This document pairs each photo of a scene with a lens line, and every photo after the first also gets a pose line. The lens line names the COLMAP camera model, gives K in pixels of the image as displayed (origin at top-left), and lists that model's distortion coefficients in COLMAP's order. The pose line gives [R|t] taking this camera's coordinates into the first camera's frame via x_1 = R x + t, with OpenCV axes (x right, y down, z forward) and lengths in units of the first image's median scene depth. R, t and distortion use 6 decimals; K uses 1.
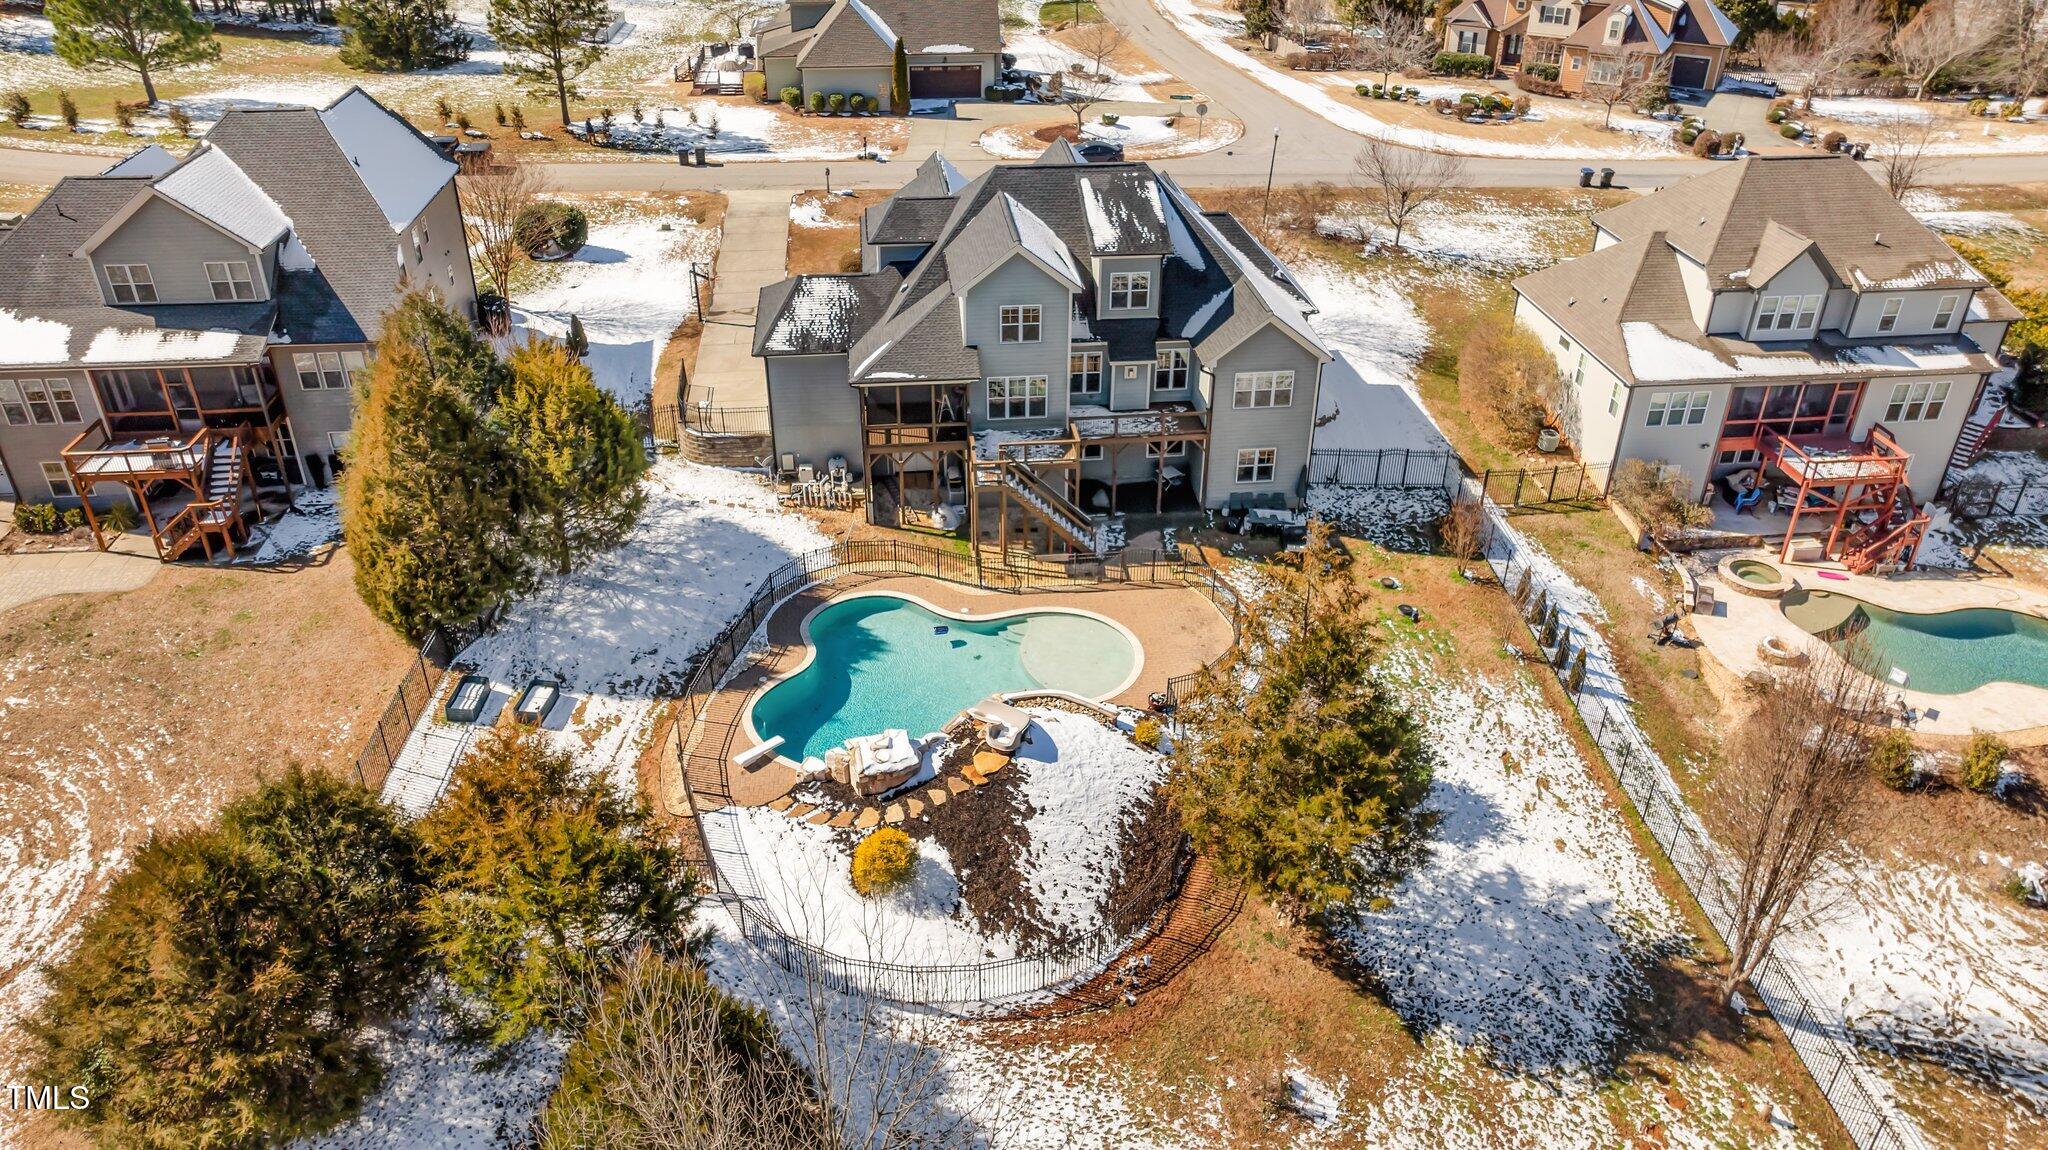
lens RADIAL K [[1469.3, 0, 1039.2], [0, 1469.3, 549.6], [0, 0, 1]] dist [-0.011085, -0.003158]
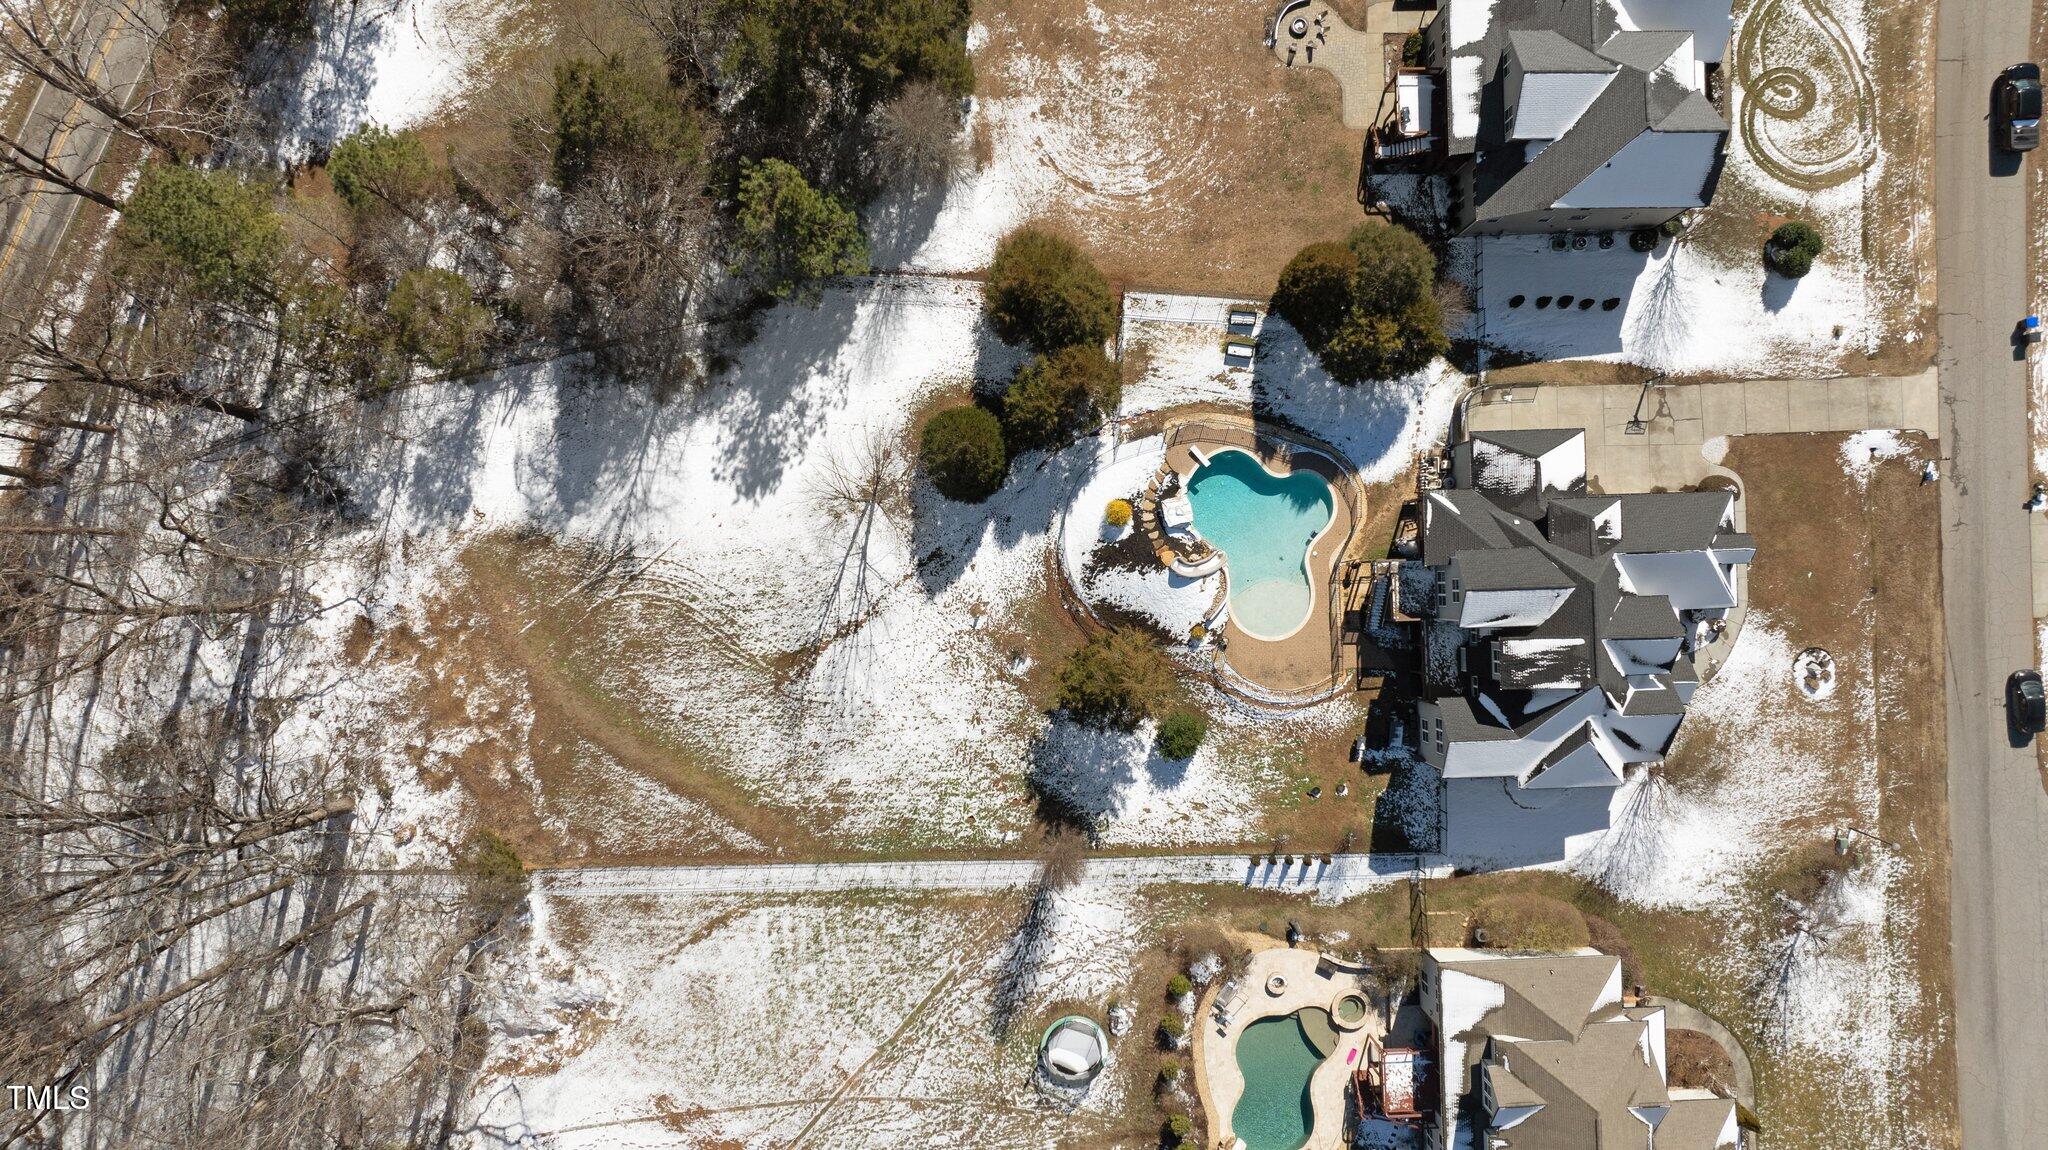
lens RADIAL K [[1466.5, 0, 1024.8], [0, 1466.5, 577.6], [0, 0, 1]] dist [-0.011625, 0.010674]
pose [[-0.085421, 0.996213, -0.016187, 0.045892], [-0.505269, -0.029311, 0.862464, -1.479625], [0.858724, 0.081851, 0.505860, -0.301190]]
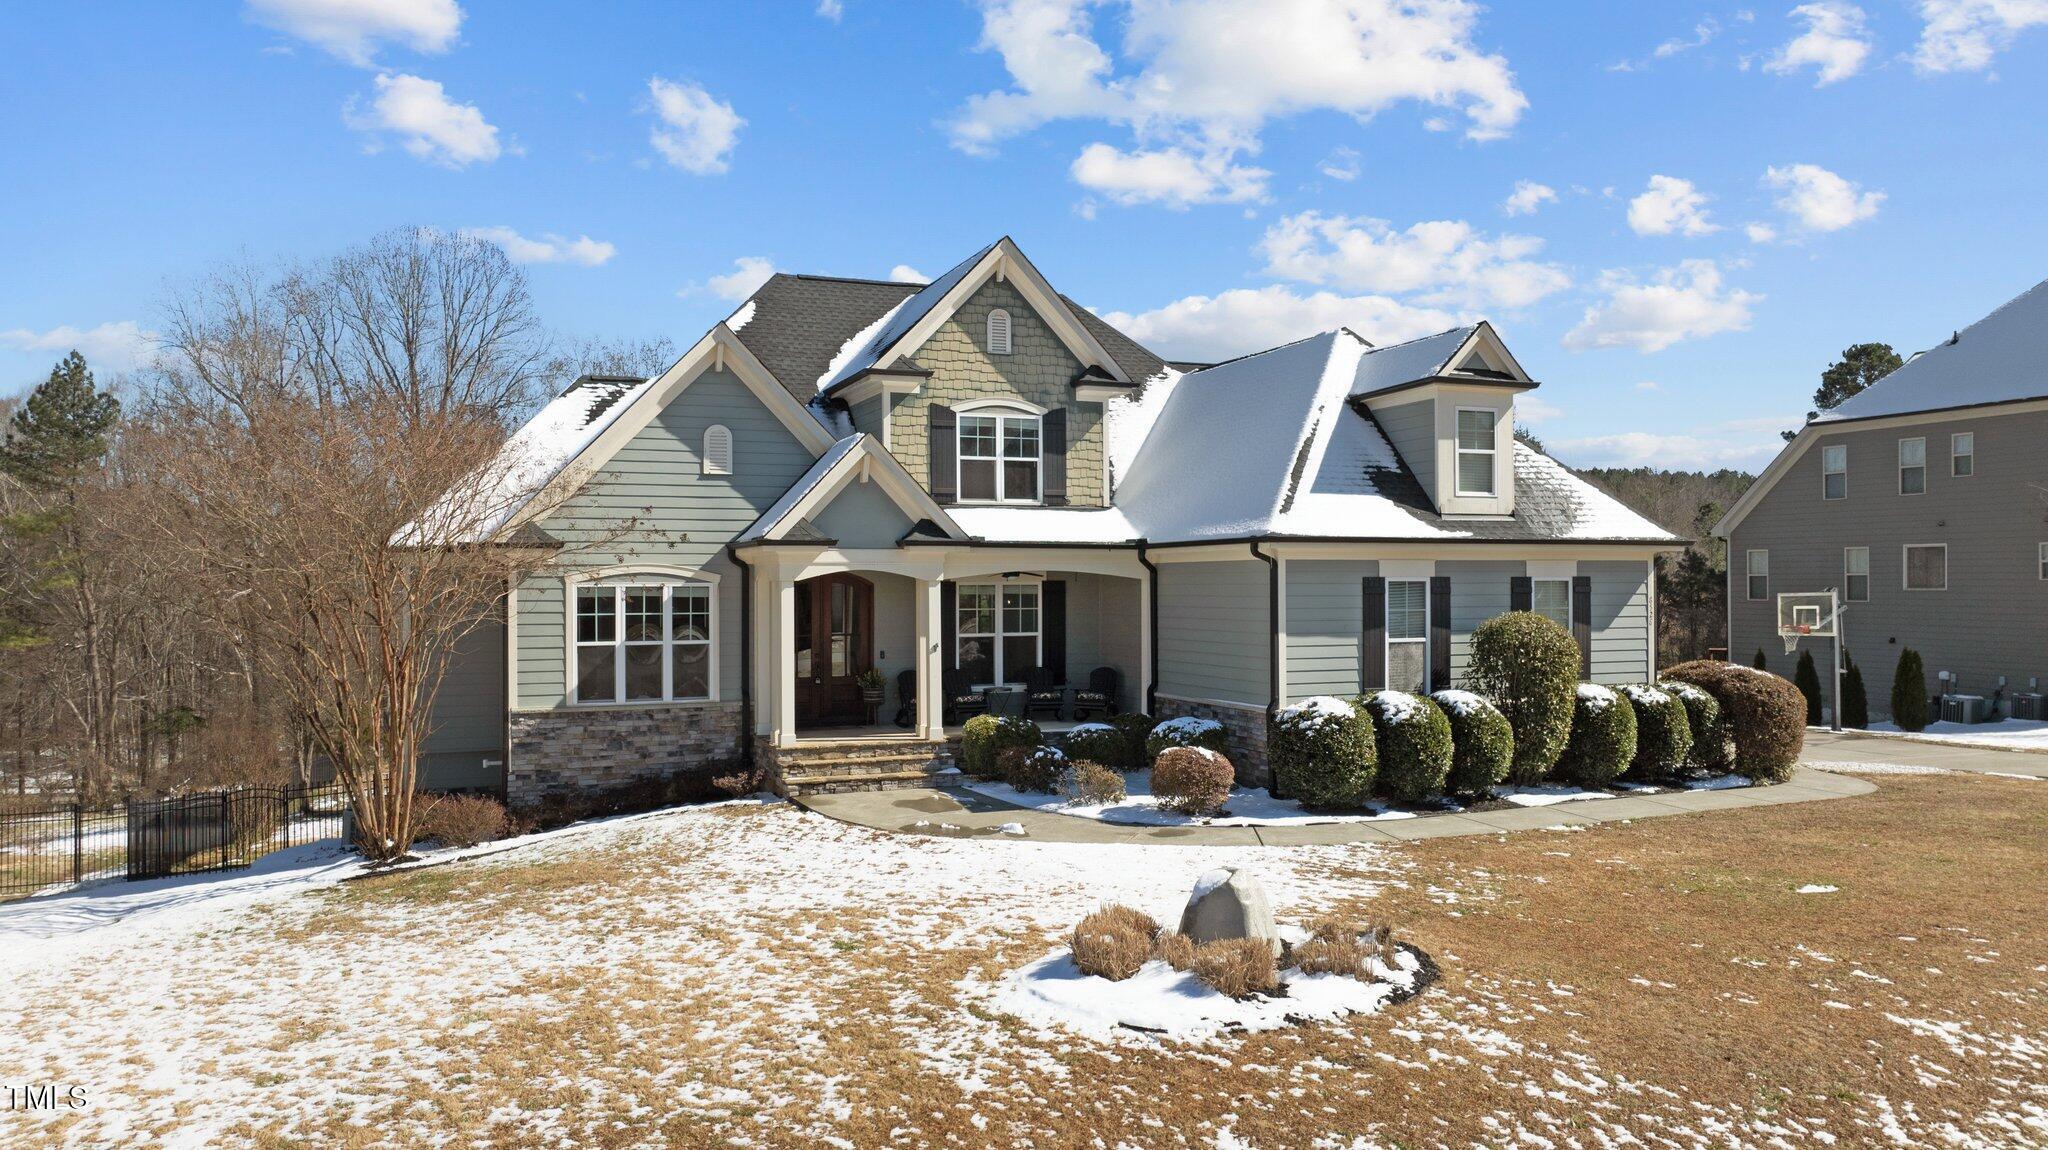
lens RADIAL K [[1442.6, 0, 1029.2], [0, 1442.6, 594.1], [0, 0, 1]] dist [-0.023914, 0.008655]
pose [[-0.965395, -0.002082, -0.260785, 0.135241], [-0.134271, 0.861219, 0.490177, -0.491726], [0.223573, 0.508230, -0.831695, 1.736649]]
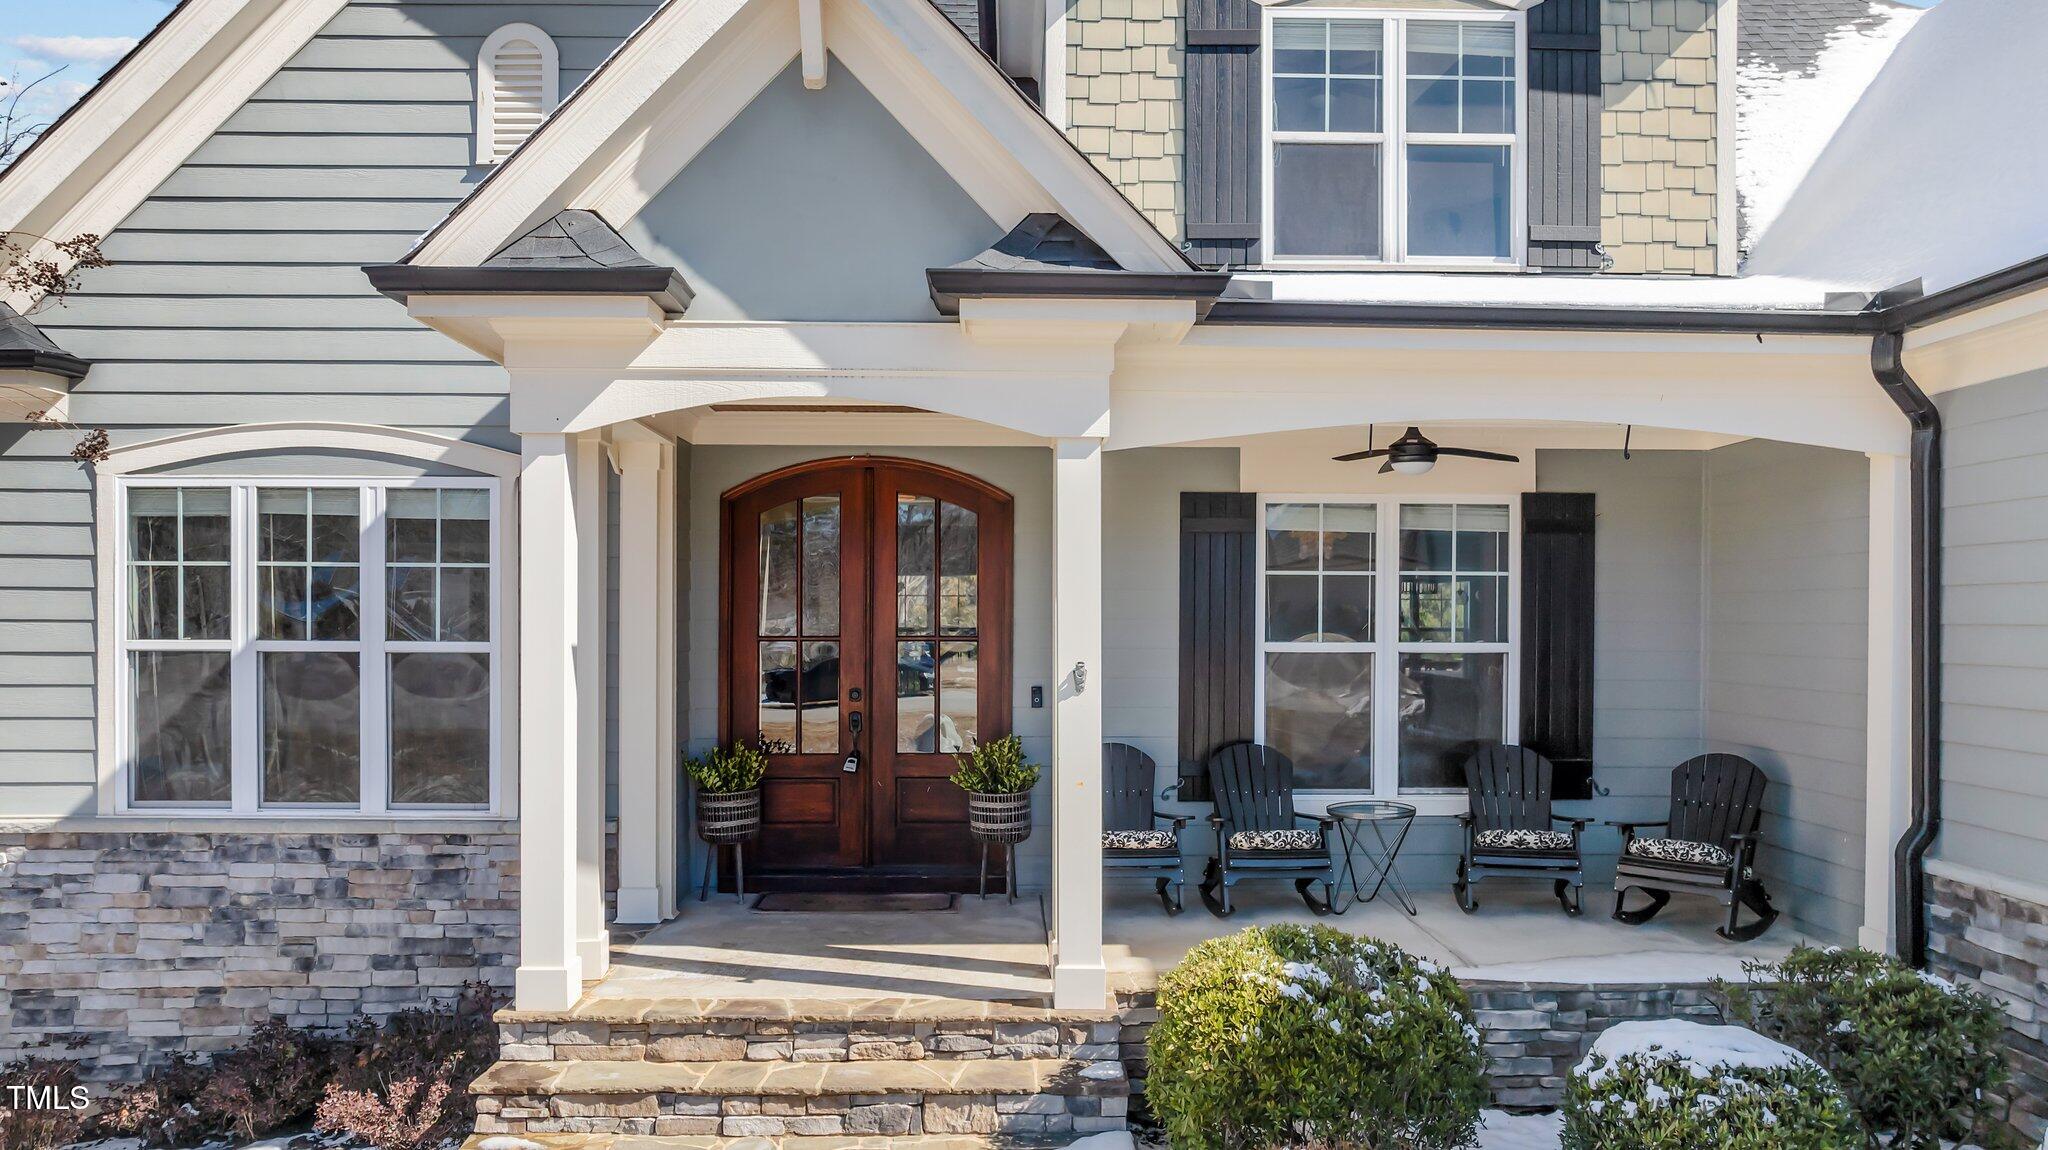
lens RADIAL K [[1469.3, 0, 1028.2], [0, 1469.3, 614.3], [0, 0, 1]] dist [-0.011085, -0.003158]
pose [[-0.995111, -0.012490, 0.097974, 0.043887], [0.038771, 0.862946, 0.503807, -0.332617], [-0.090839, 0.505142, -0.858242, 1.487723]]
